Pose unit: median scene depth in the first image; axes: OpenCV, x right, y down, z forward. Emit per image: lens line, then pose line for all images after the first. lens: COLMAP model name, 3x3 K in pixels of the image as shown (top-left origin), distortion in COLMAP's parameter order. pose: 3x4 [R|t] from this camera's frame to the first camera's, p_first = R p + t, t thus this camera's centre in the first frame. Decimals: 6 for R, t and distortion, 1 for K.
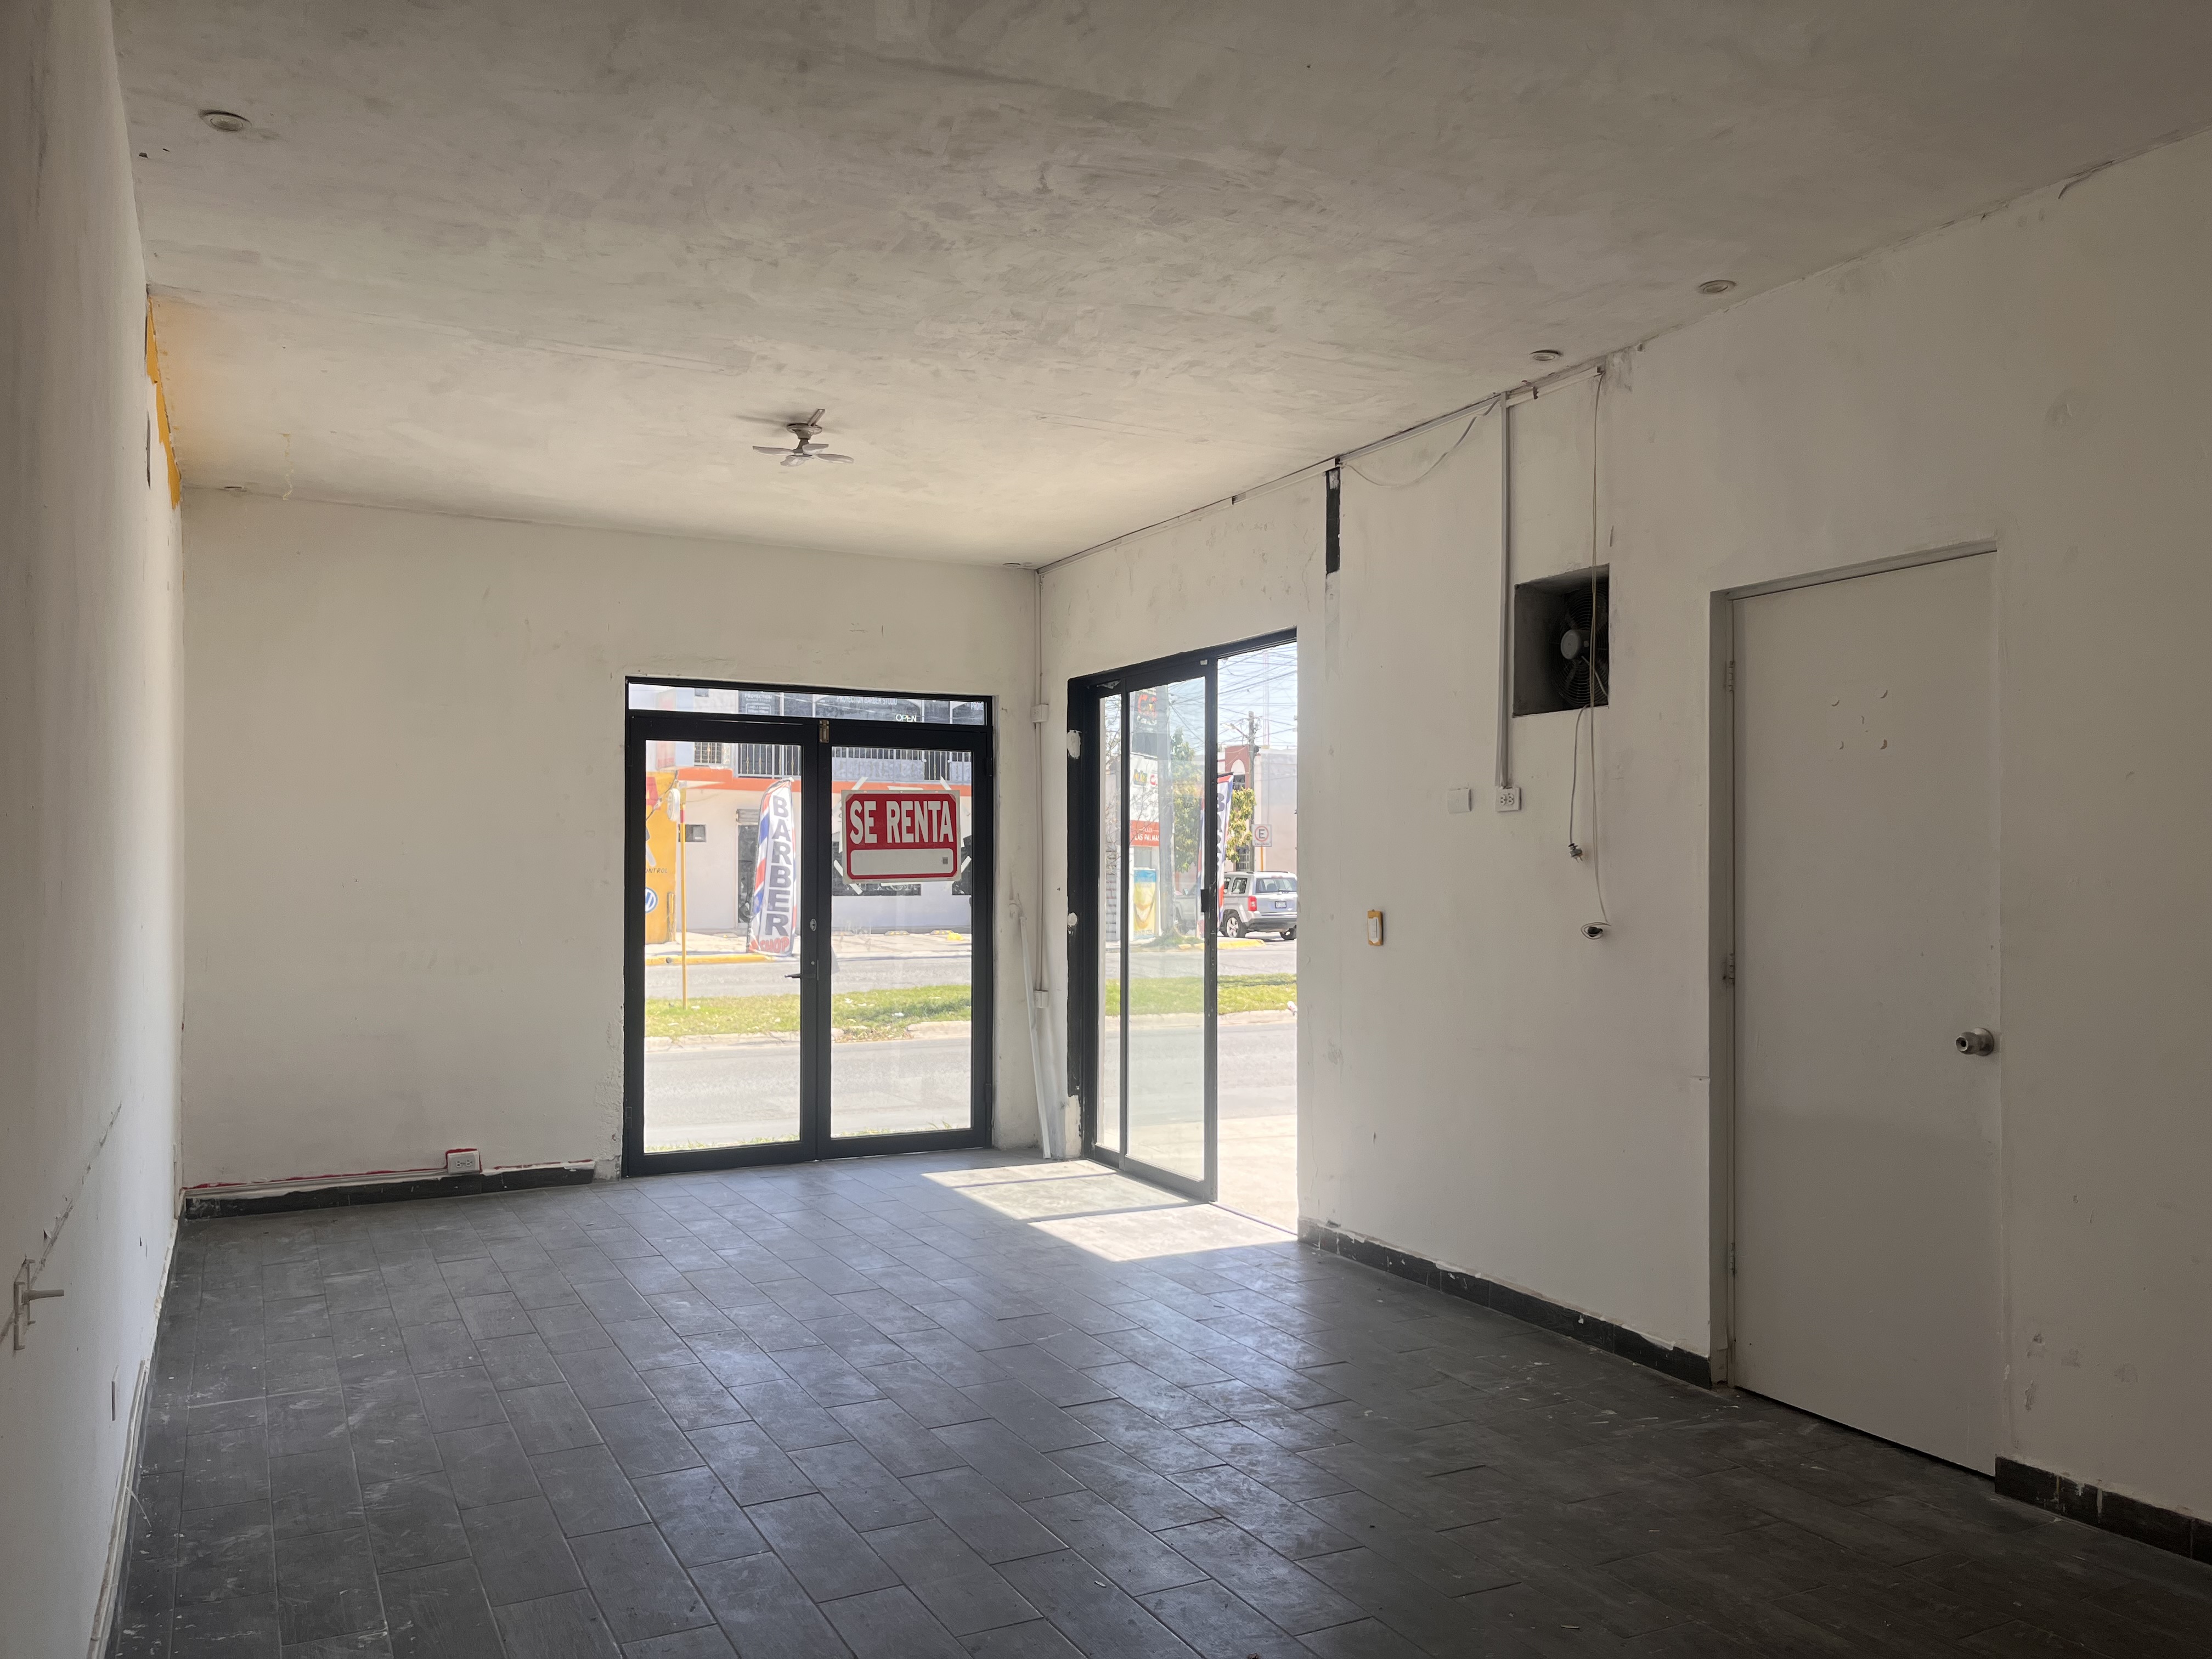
lens RADIAL K [[1697.2, 0, 1111.5], [0, 1697.2, 827.6], [0, 0, 1]] dist [0.046613, -0.056195]
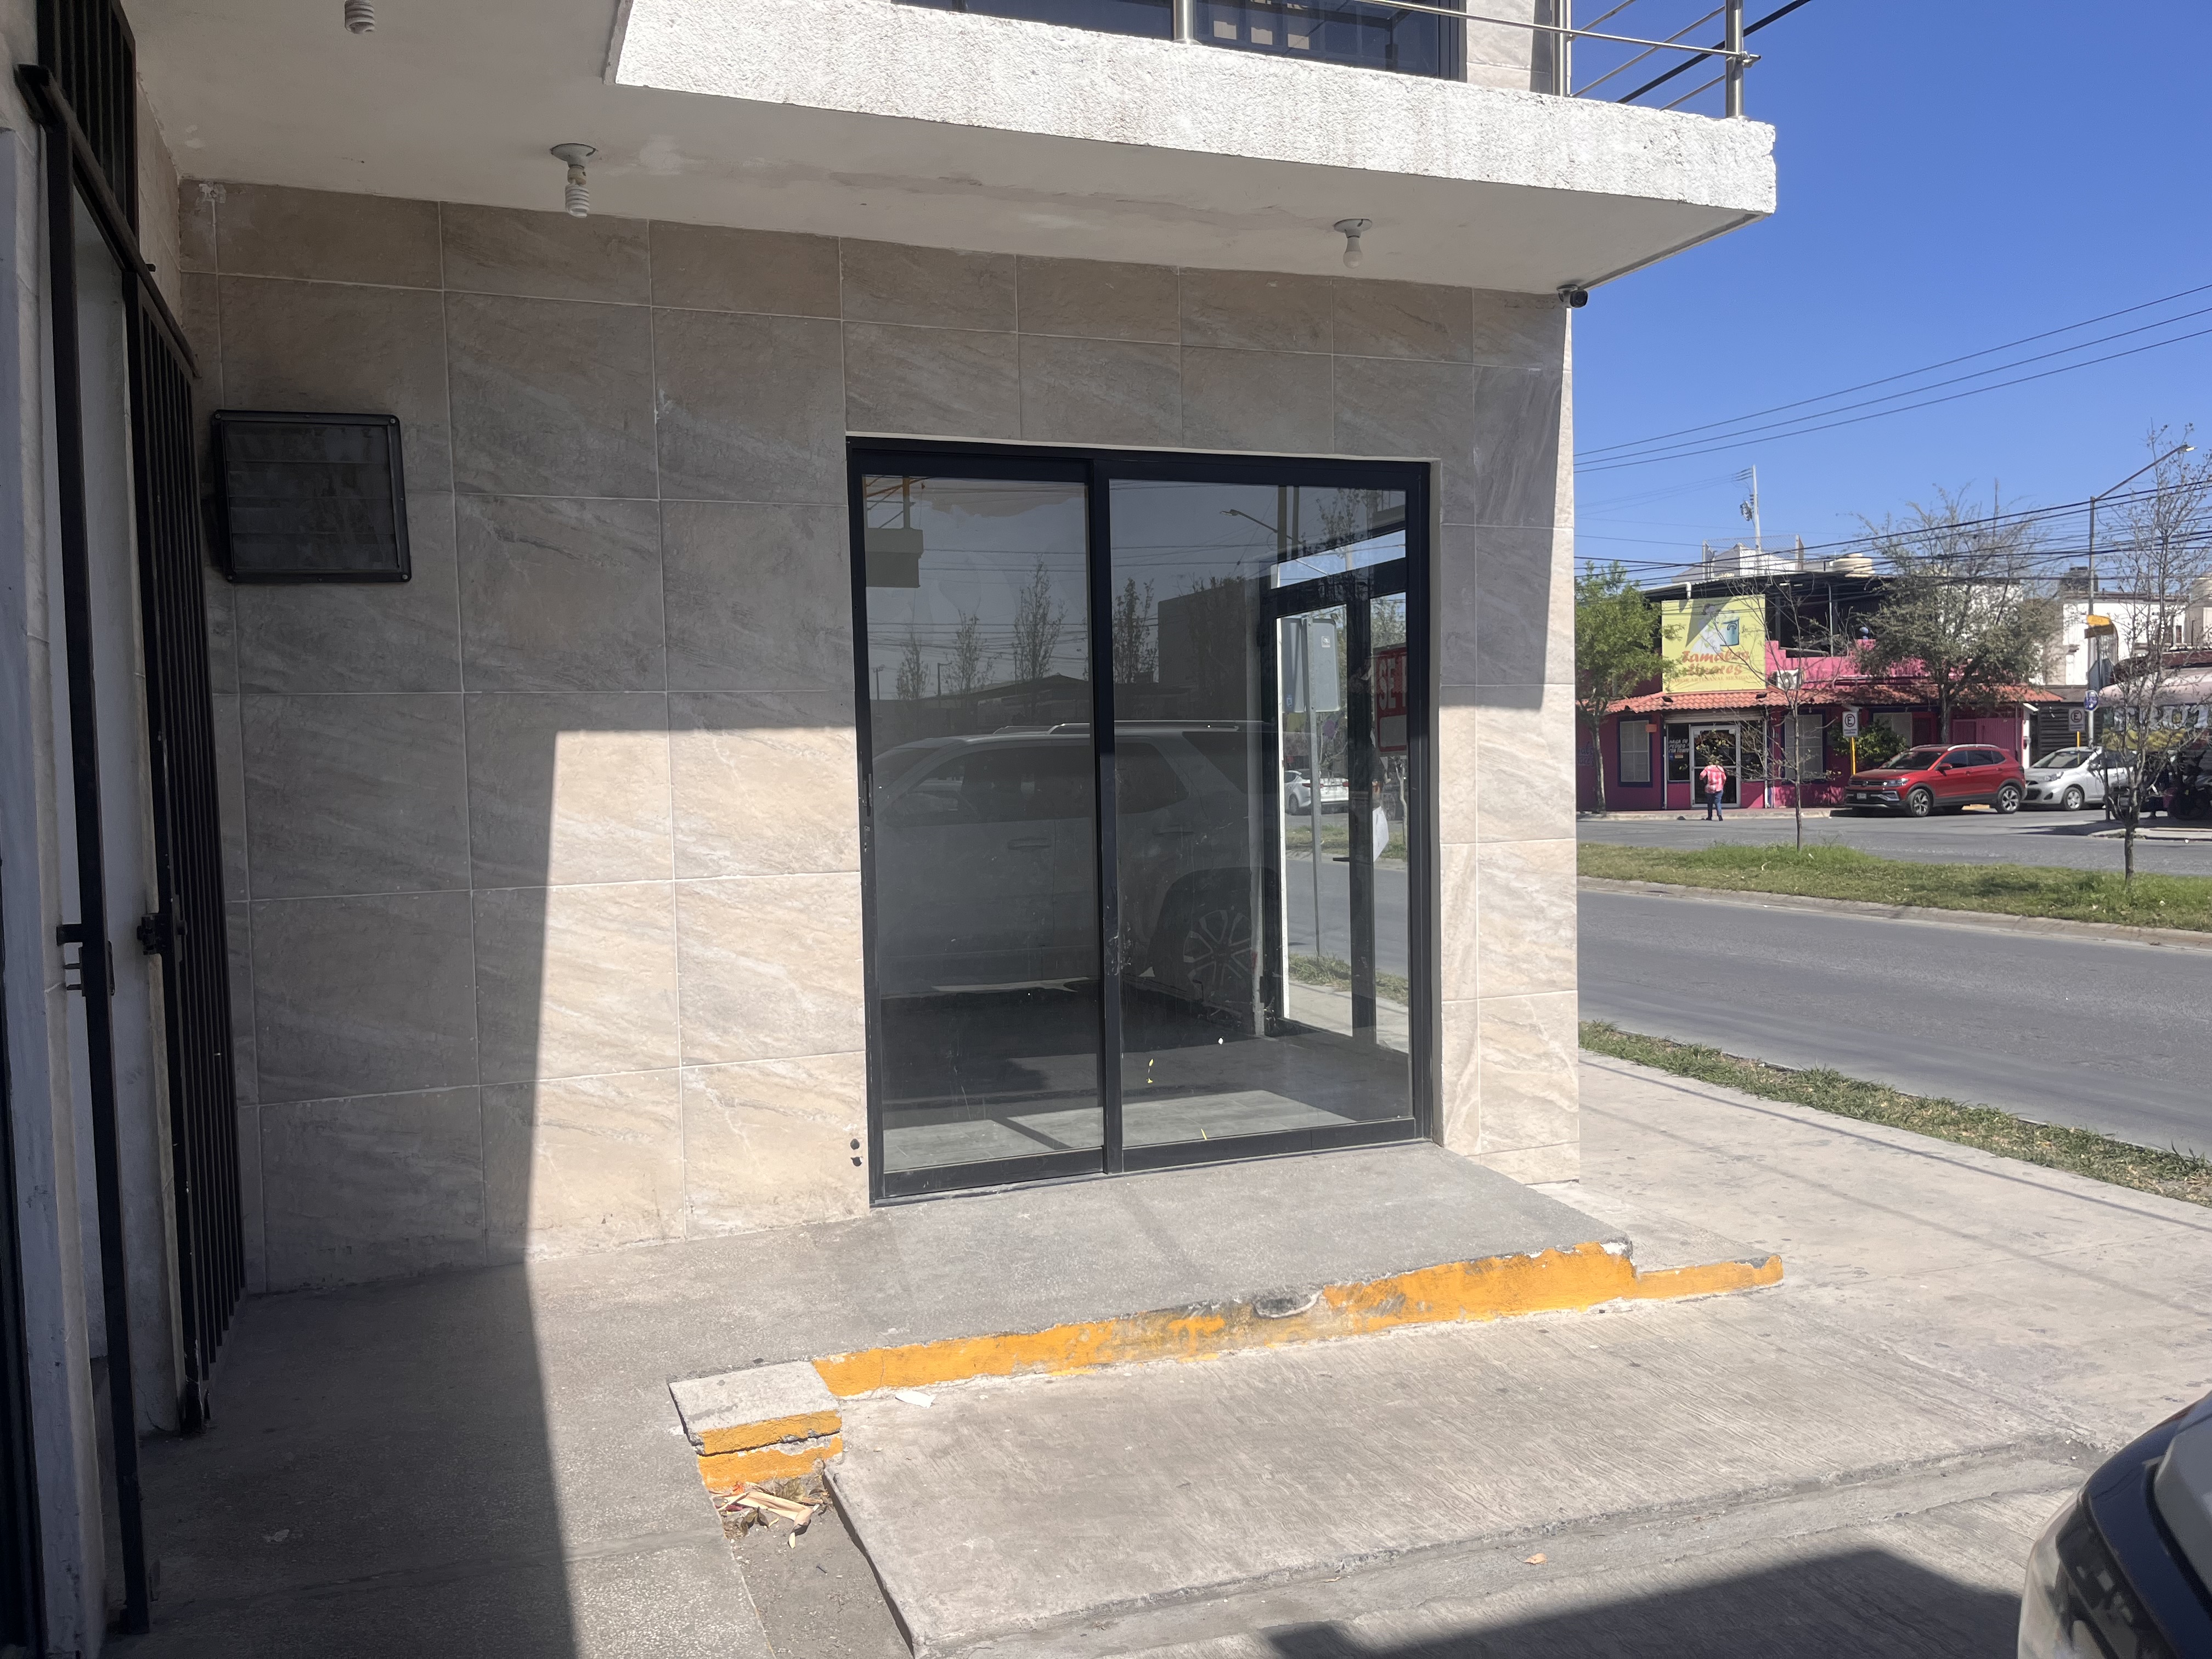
lens RADIAL K [[1697.2, 0, 1109.1], [0, 1697.2, 829.1], [0, 0, 1]] dist [0.046613, -0.056195]
pose [[-0.085477, 0.044813, -0.995332, 0.717909], [0.045309, 0.998129, 0.041047, 0.027804], [0.995309, -0.041589, -0.087348, 0.939888]]
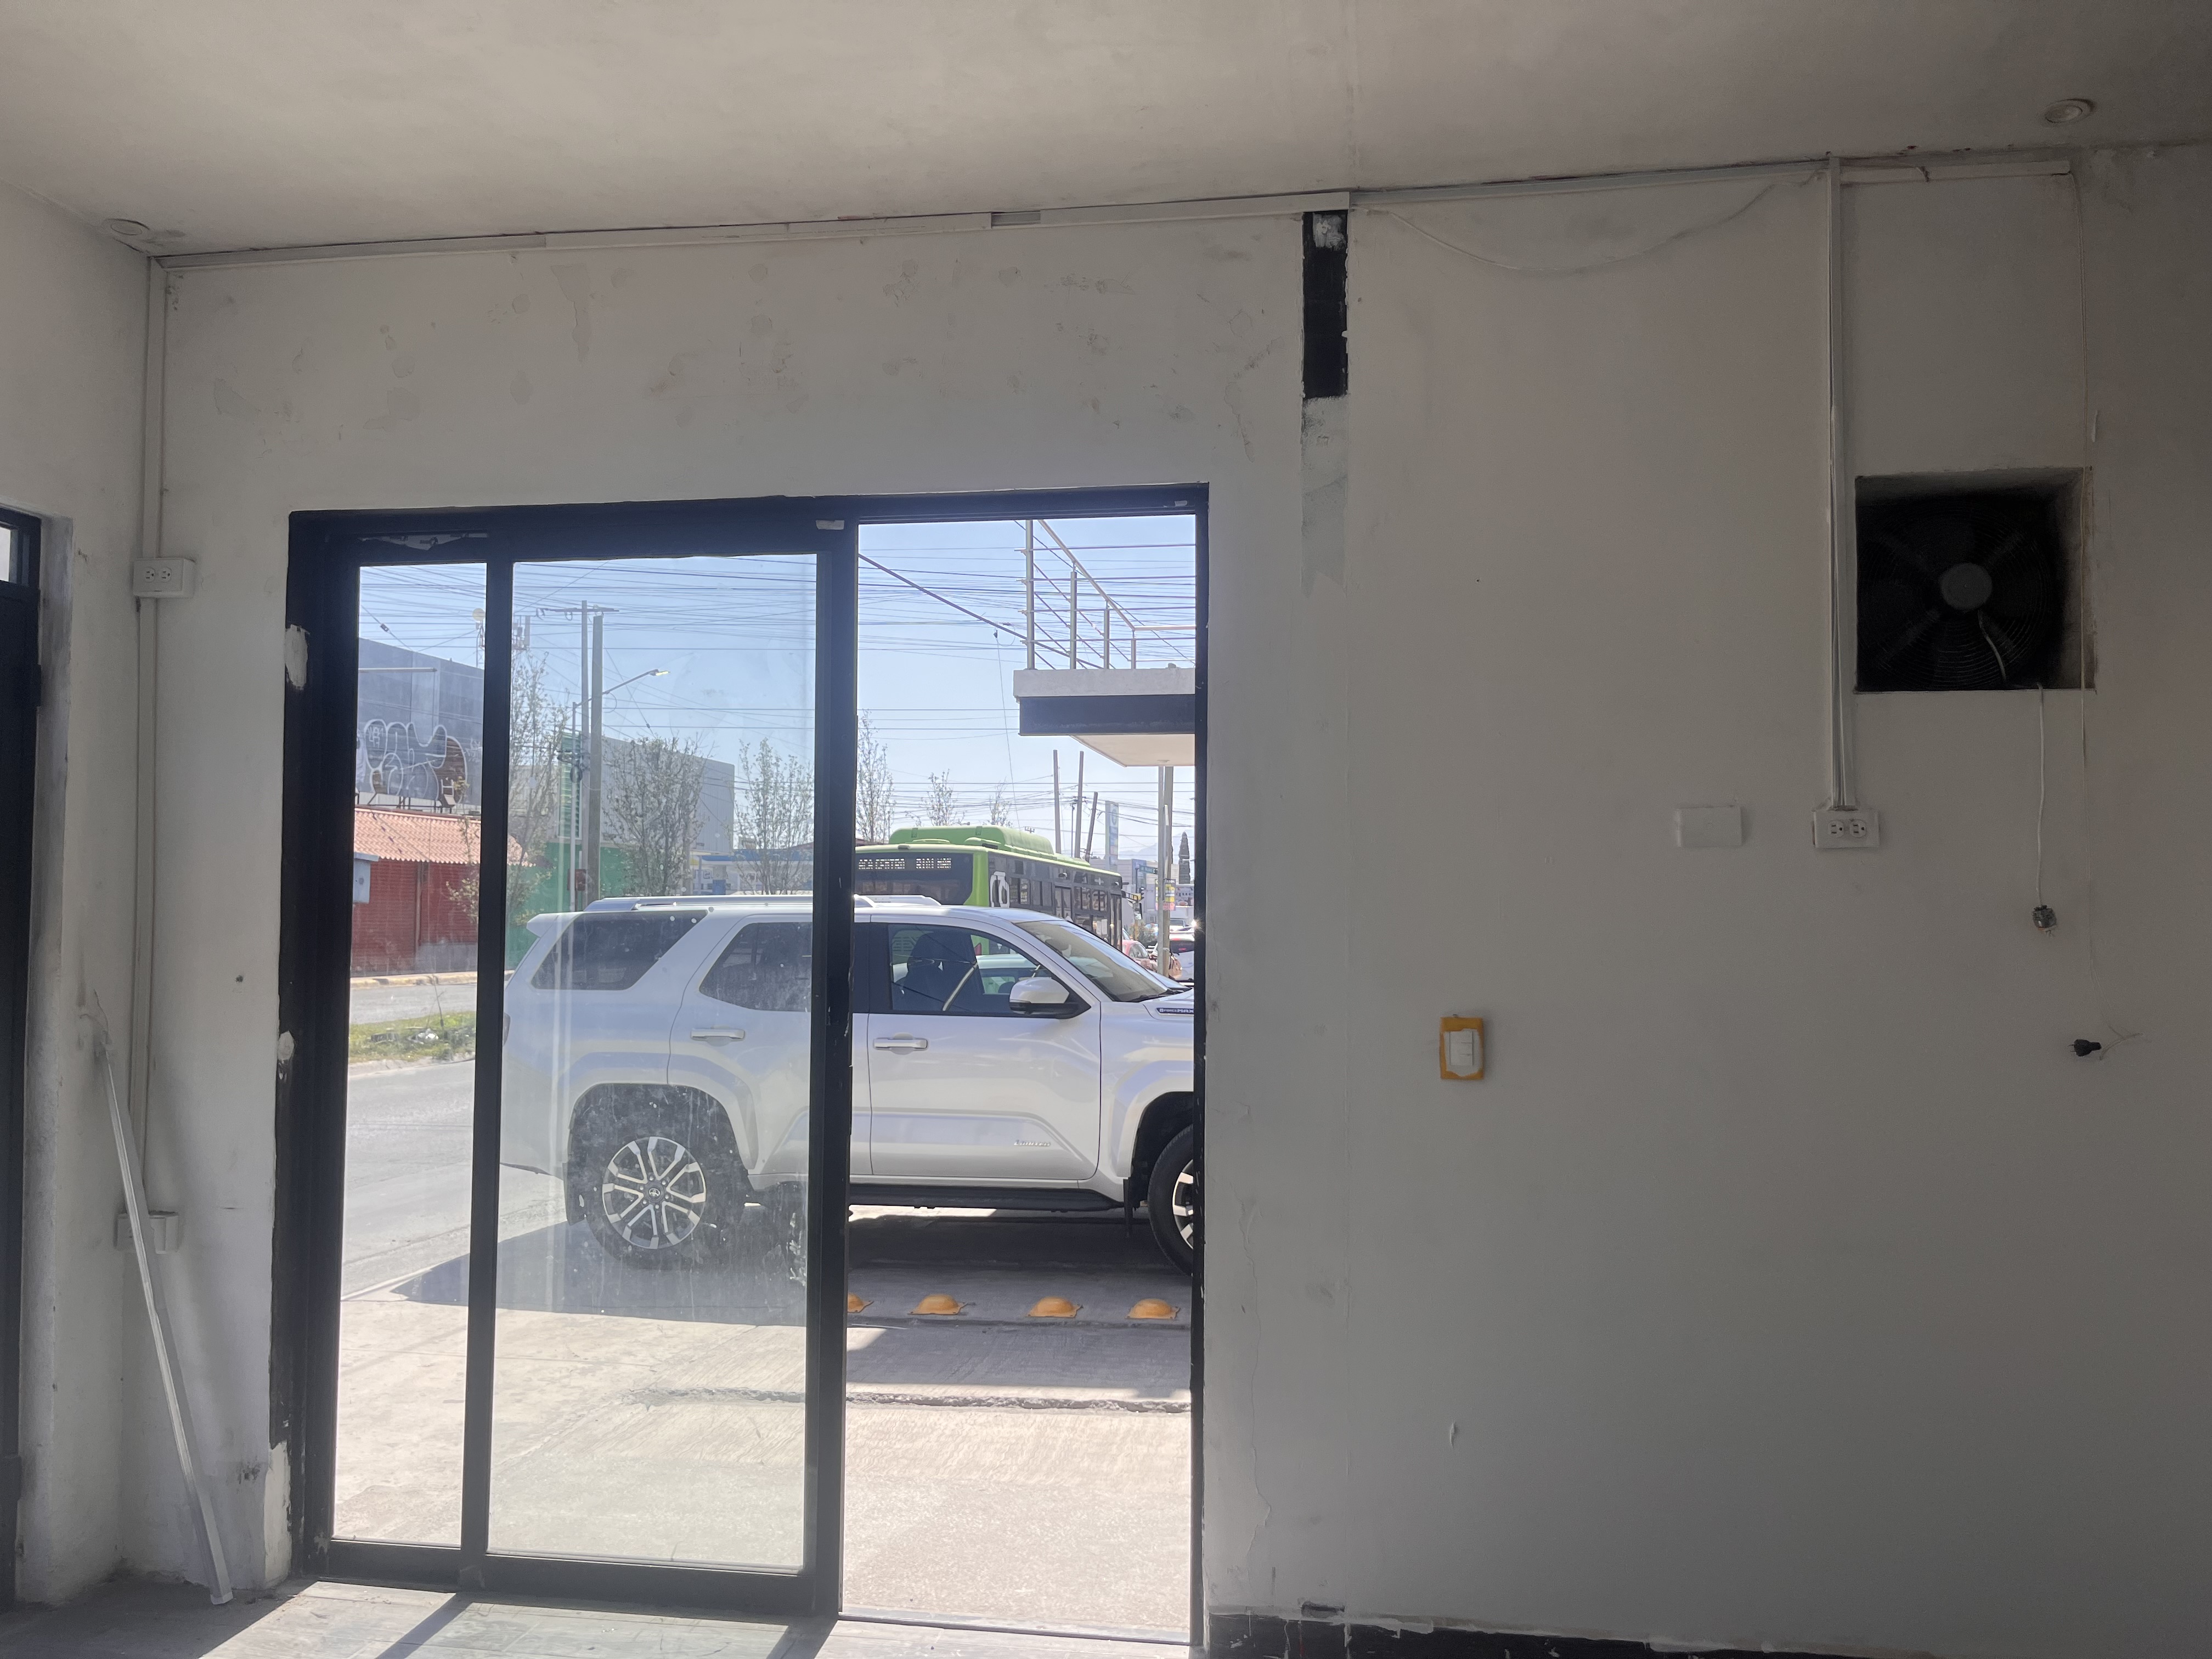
lens RADIAL K [[1697.2, 0, 1116.1], [0, 1697.2, 848.5], [0, 0, 1]] dist [0.046613, -0.056195]
pose [[0.582551, 0.042890, 0.811662, -0.265078], [-0.026175, 0.999079, -0.034007, 0.011595], [-0.812373, -0.001435, 0.583137, 0.559289]]
